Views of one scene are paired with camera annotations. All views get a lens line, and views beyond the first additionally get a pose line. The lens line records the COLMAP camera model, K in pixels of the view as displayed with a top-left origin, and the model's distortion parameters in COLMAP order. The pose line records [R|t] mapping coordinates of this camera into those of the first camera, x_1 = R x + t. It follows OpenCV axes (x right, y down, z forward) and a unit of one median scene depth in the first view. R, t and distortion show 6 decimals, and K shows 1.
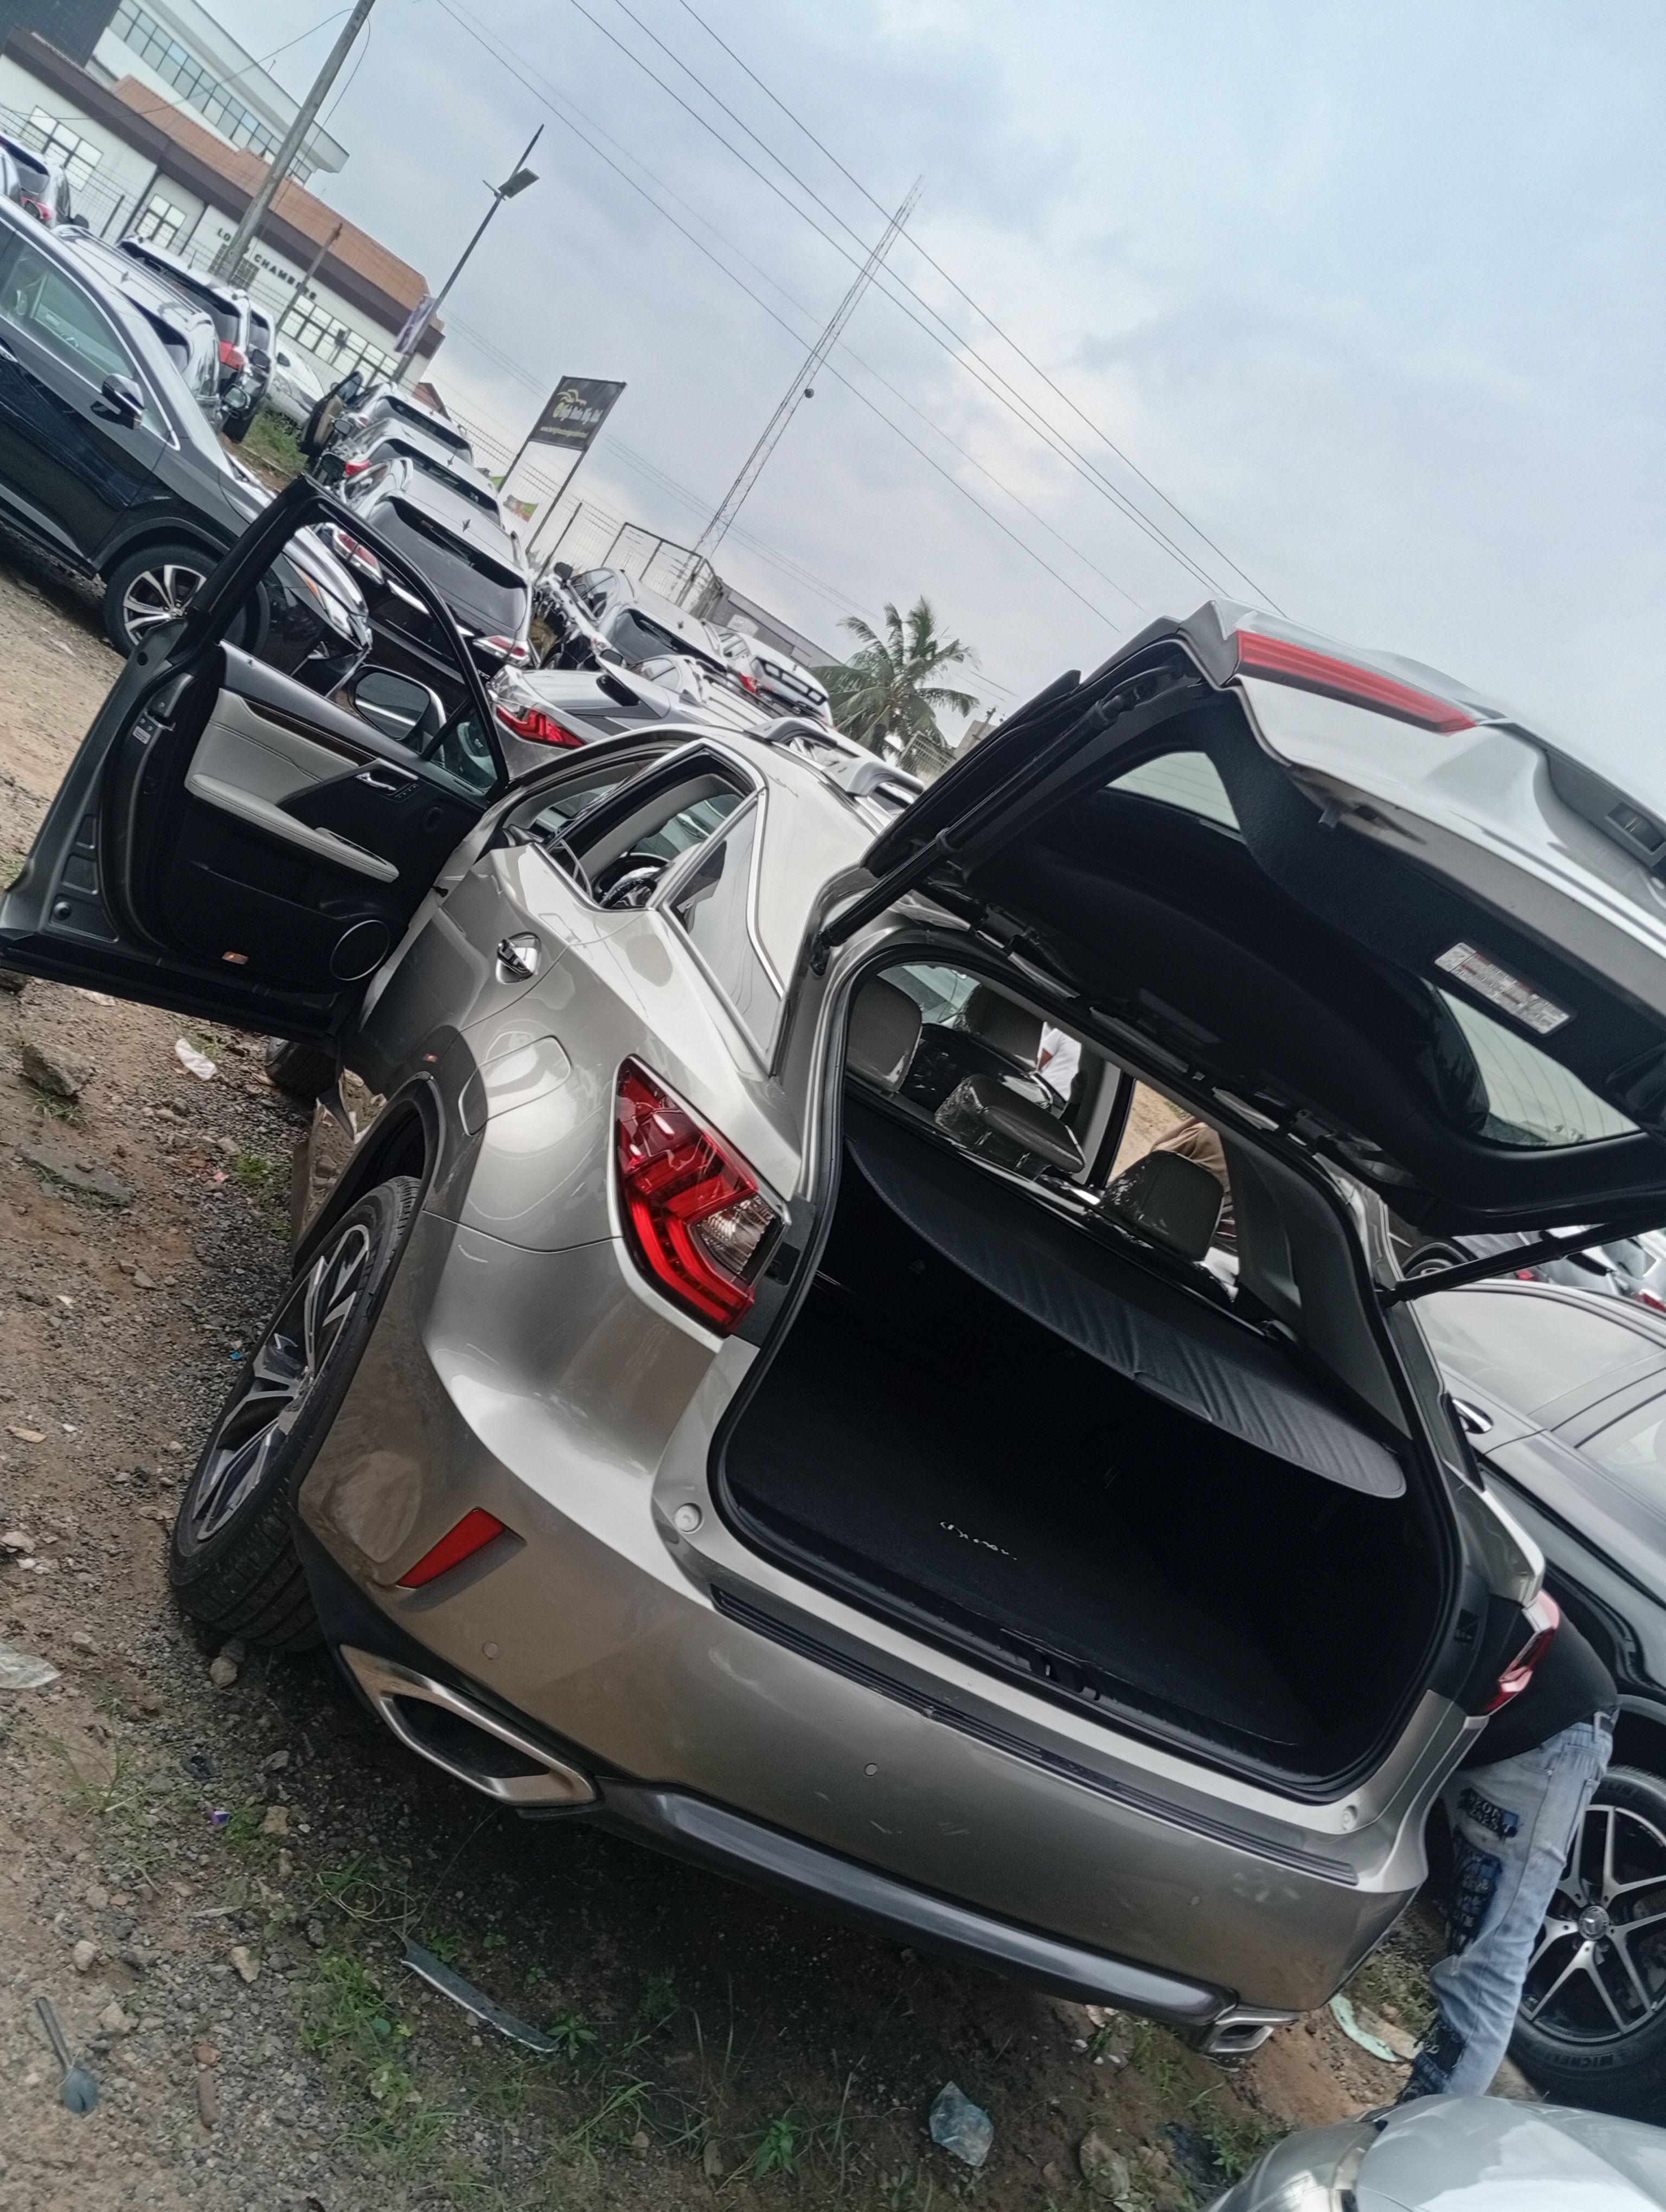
lens RADIAL K [[1735.3, 0, 833.0], [0, 1735.3, 1106.0], [0, 0, 1]] dist [0.053830, -0.119733]
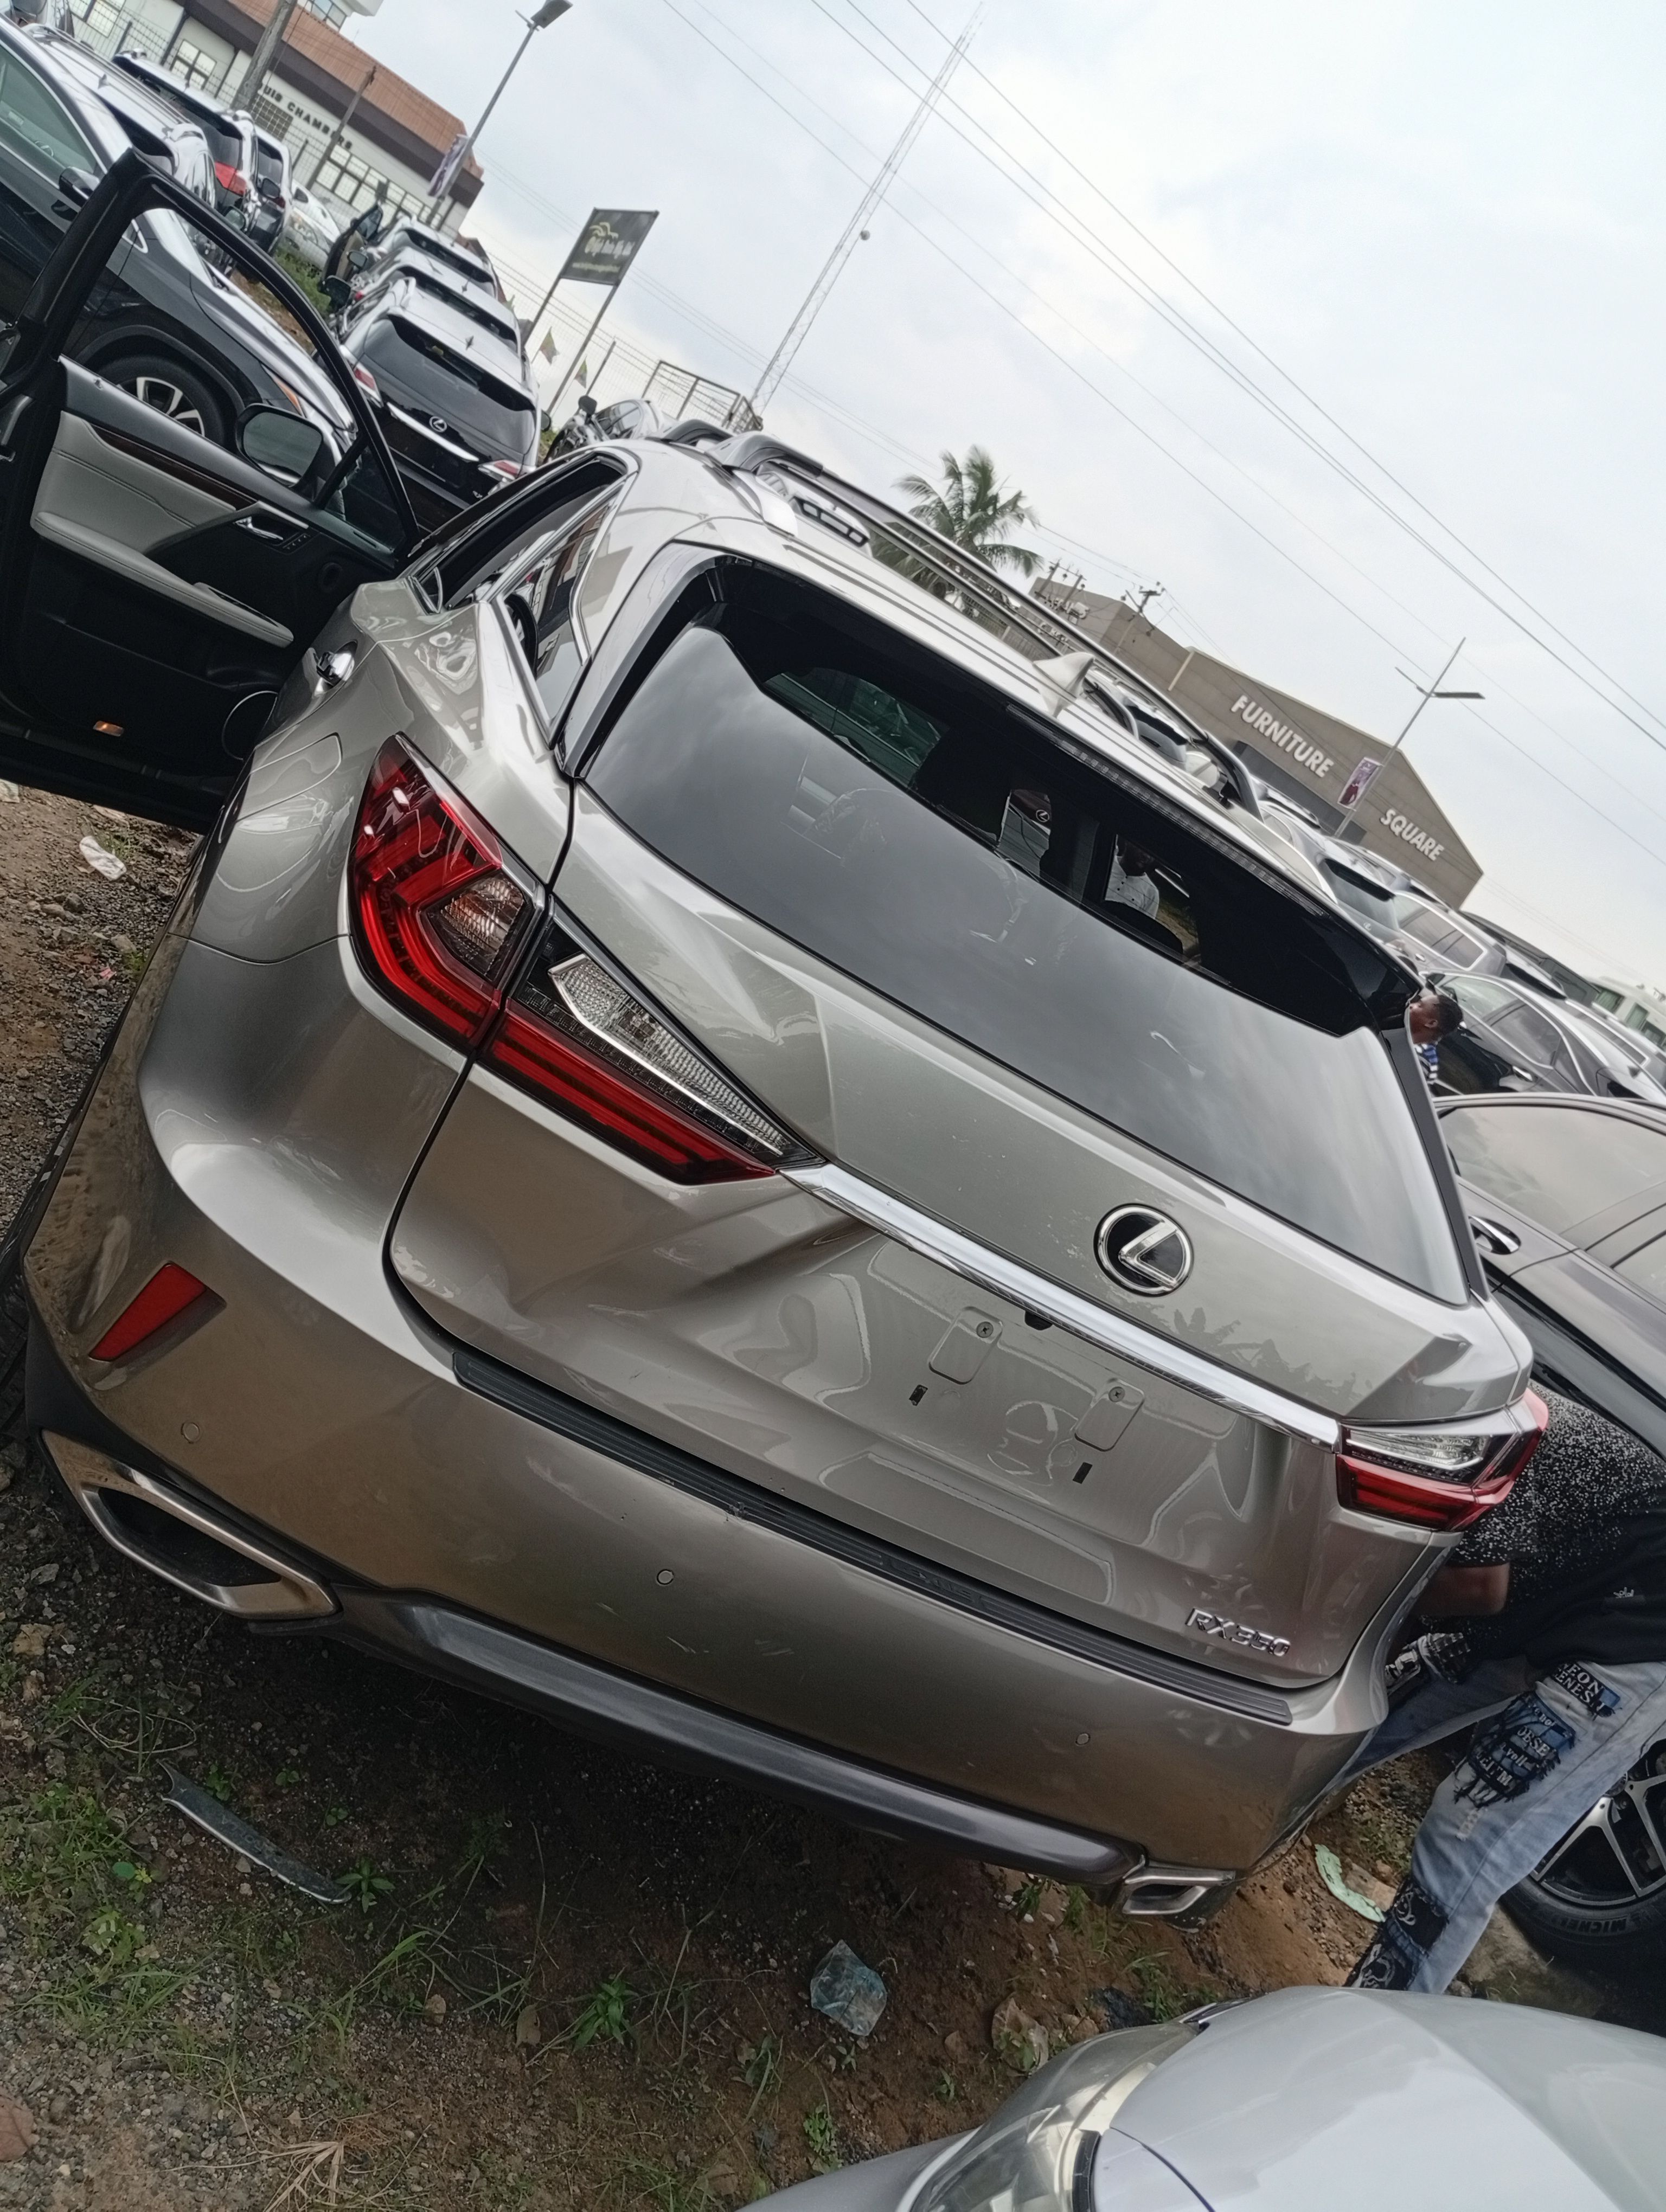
lens RADIAL K [[1760.2, 0, 799.6], [0, 1760.2, 1097.8], [0, 0, 1]] dist [0.039950, -0.107375]
pose [[0.998800, -0.007390, -0.048414, 0.088577], [0.010867, 0.997348, 0.071958, 0.066702], [0.047754, -0.072397, 0.996232, 0.133260]]
